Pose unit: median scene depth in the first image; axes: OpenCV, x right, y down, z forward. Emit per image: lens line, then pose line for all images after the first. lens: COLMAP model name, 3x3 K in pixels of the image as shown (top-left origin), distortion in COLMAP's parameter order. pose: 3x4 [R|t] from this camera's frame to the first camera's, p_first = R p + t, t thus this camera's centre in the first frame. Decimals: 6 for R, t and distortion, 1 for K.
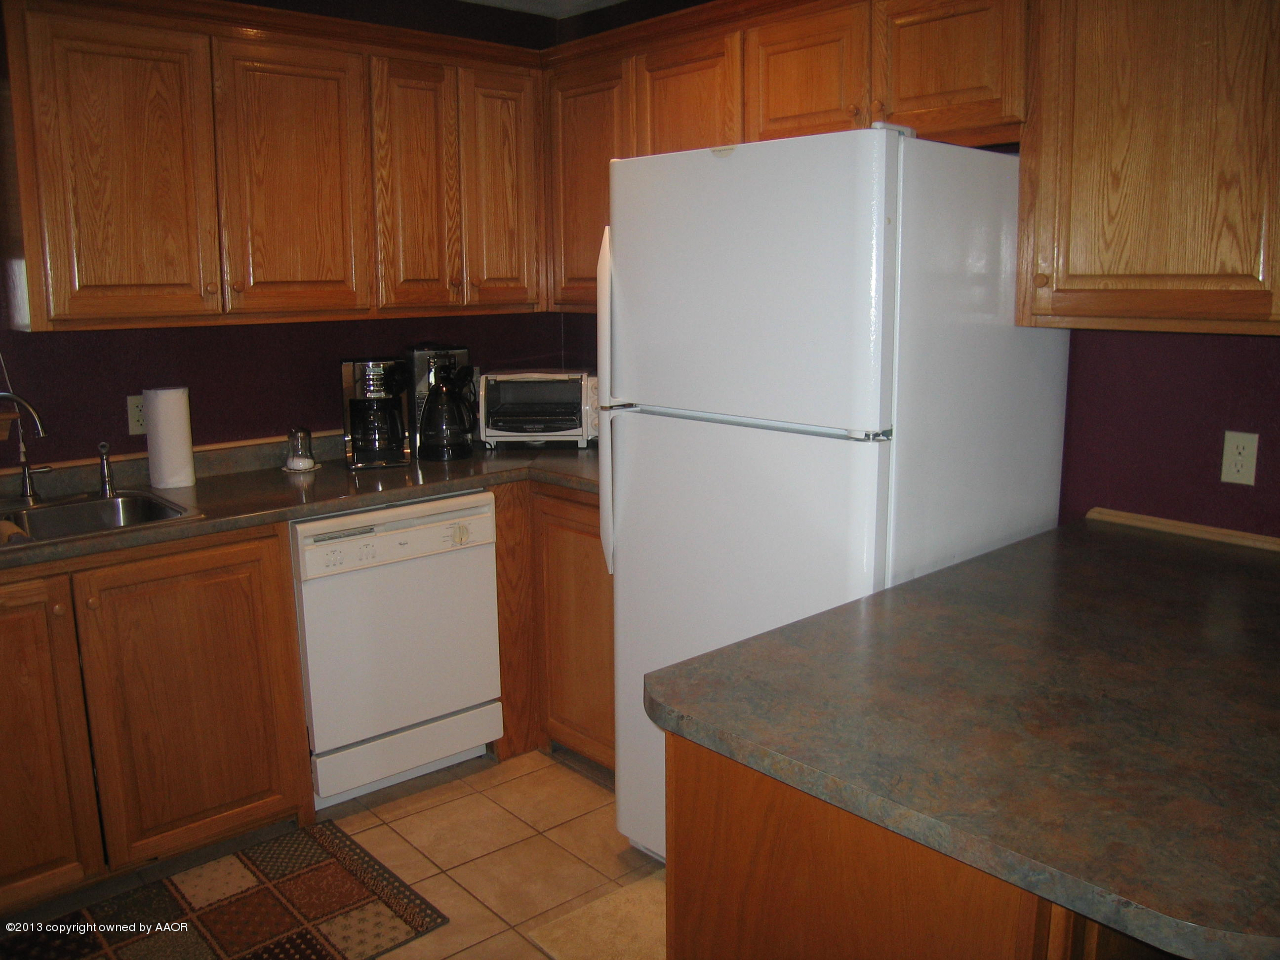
lens RADIAL K [[1063.1, 0, 633.2], [0, 1063.1, 460.2], [0, 0, 1]] dist [-0.142220, 0.118186]
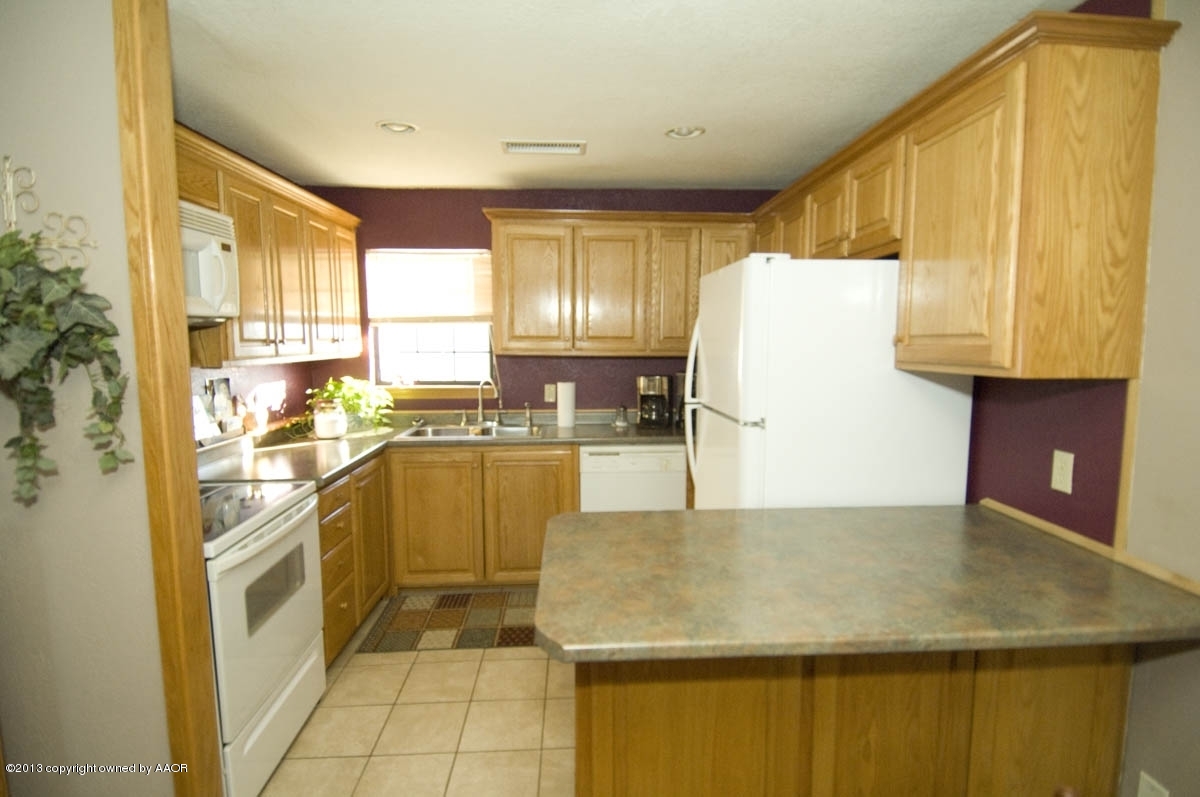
lens RADIAL K [[619.4, 0, 604.5], [0, 619.4, 402.7], [0, 0, 1]] dist [0.046899, -0.054015]
pose [[0.788867, 0.075351, -0.609927, 0.508783], [-0.114241, 0.993137, -0.025064, -0.002390], [0.603852, 0.089451, 0.792061, -0.006539]]
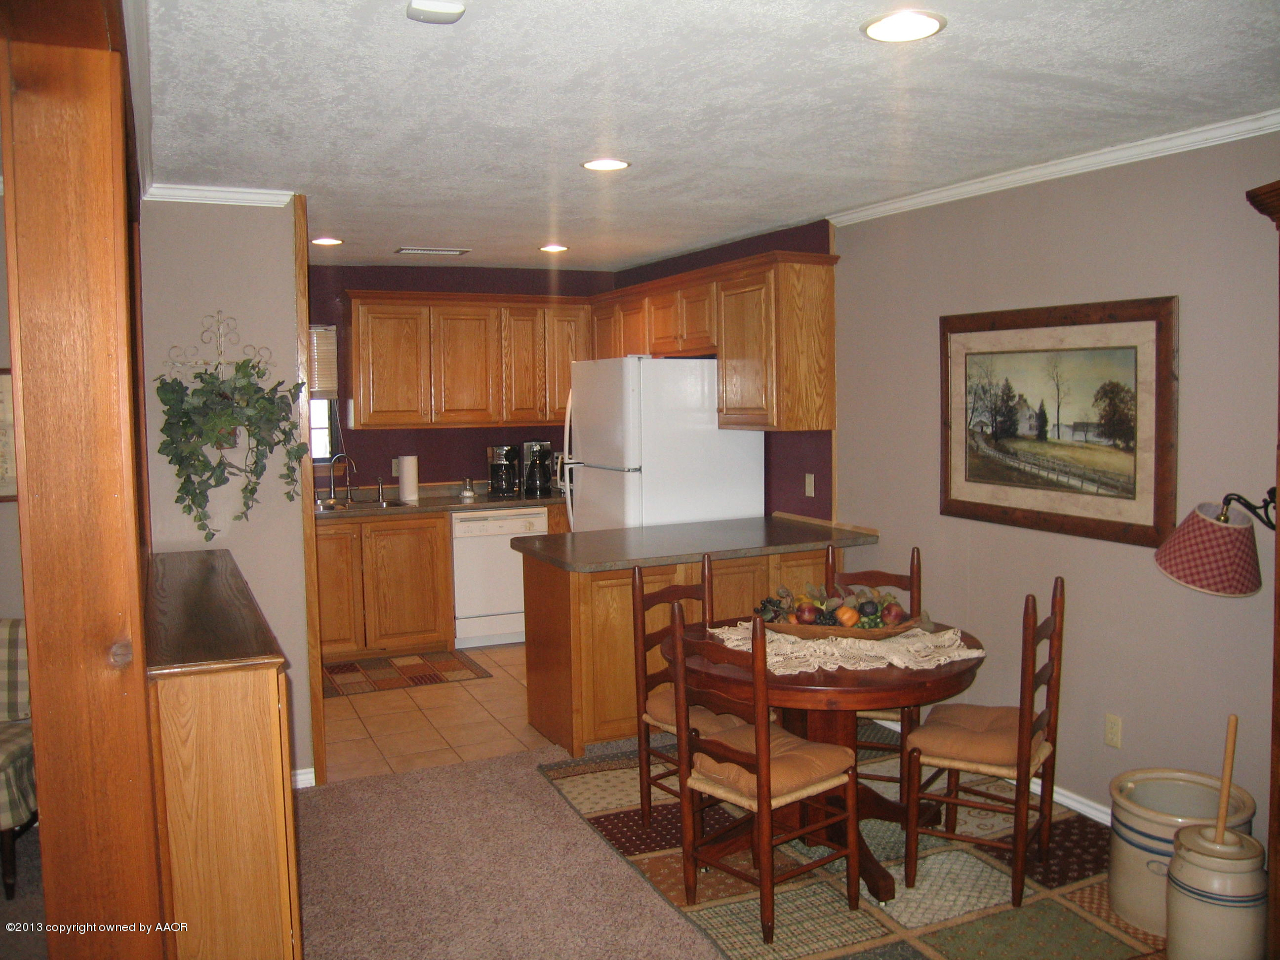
lens RADIAL K [[1063.1, 0, 633.2], [0, 1063.1, 460.2], [0, 0, 1]] dist [-0.142220, 0.118186]
pose [[0.960561, 0.013749, -0.277729, 0.726739], [-0.043260, 0.994005, -0.100411, 0.165349], [0.274684, 0.108466, 0.955397, -1.168519]]
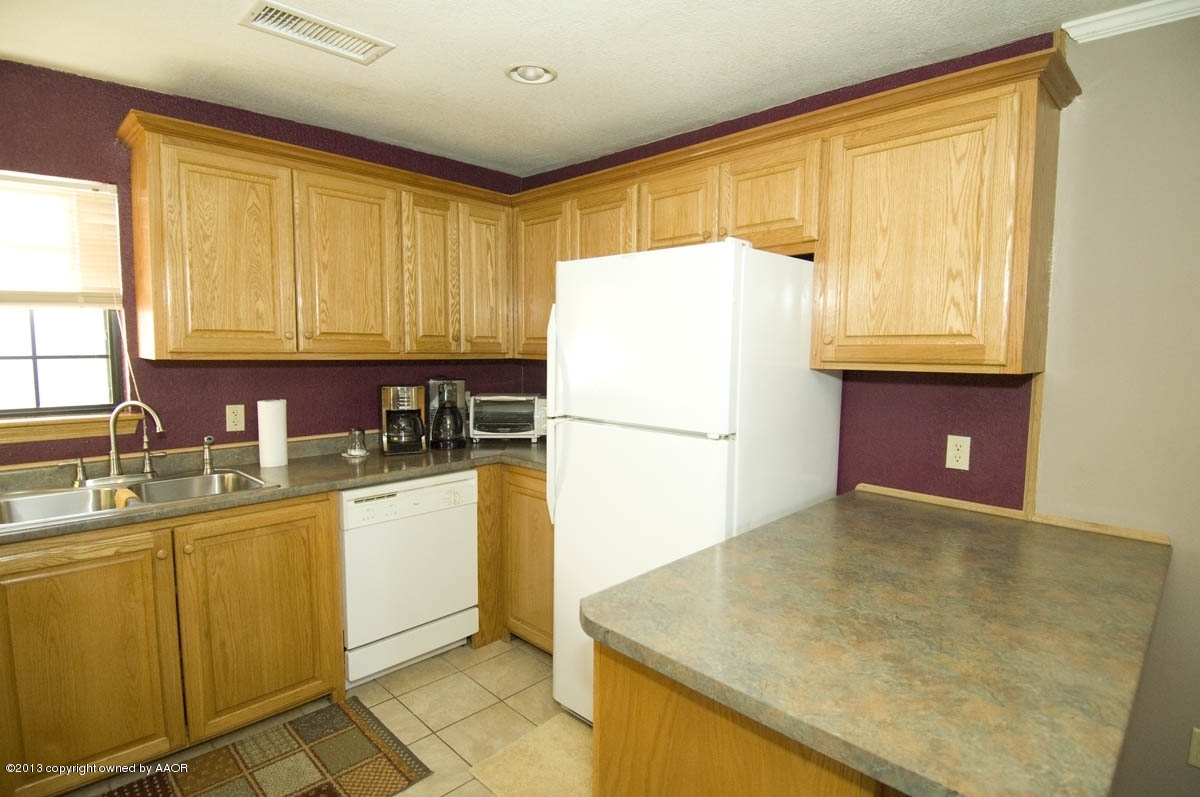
lens RADIAL K [[619.4, 0, 604.5], [0, 619.4, 402.7], [0, 0, 1]] dist [0.046899, -0.054015]
pose [[0.997395, 0.013000, 0.070955, -0.011553], [-0.007597, 0.997087, -0.075899, -0.001647], [-0.071735, 0.075162, 0.994588, 0.071386]]
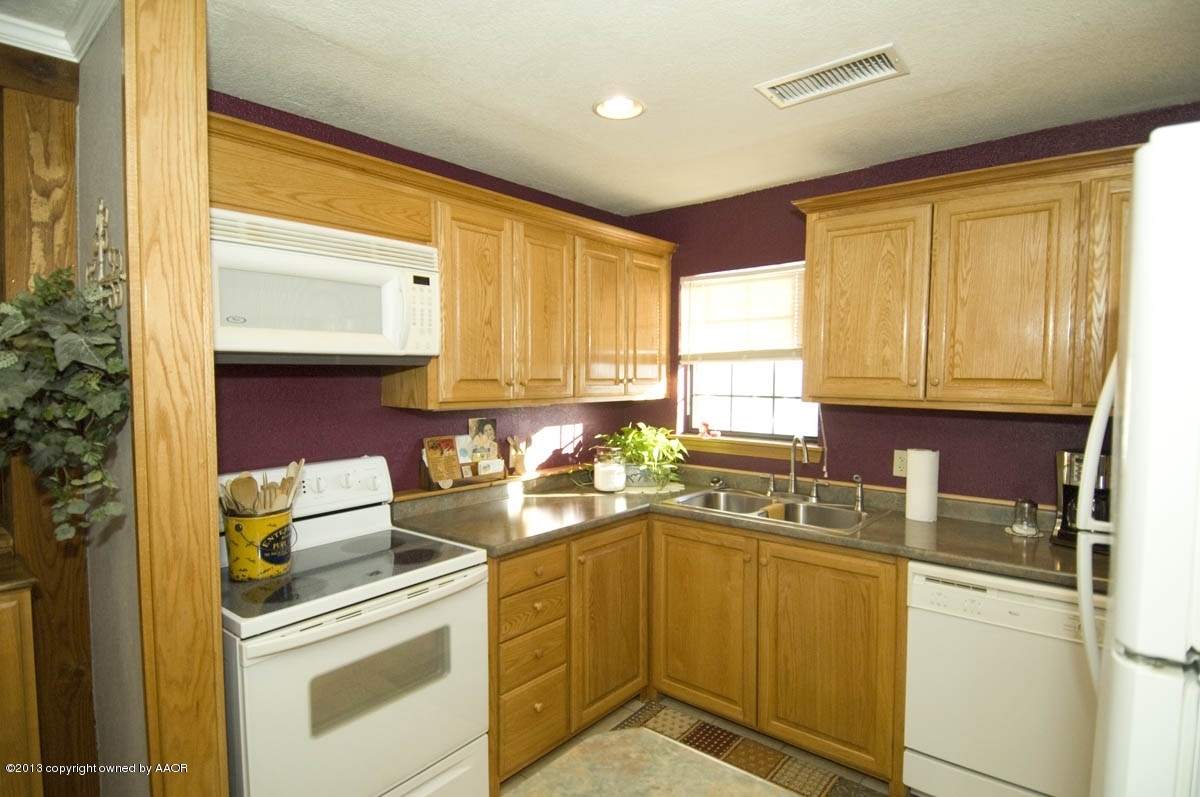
lens RADIAL K [[619.4, 0, 604.5], [0, 619.4, 402.7], [0, 0, 1]] dist [0.046899, -0.054015]
pose [[0.162247, 0.056385, -0.985138, 0.379848], [-0.178198, 0.983626, 0.026950, -0.087910], [0.970526, 0.171177, 0.169638, 0.467668]]
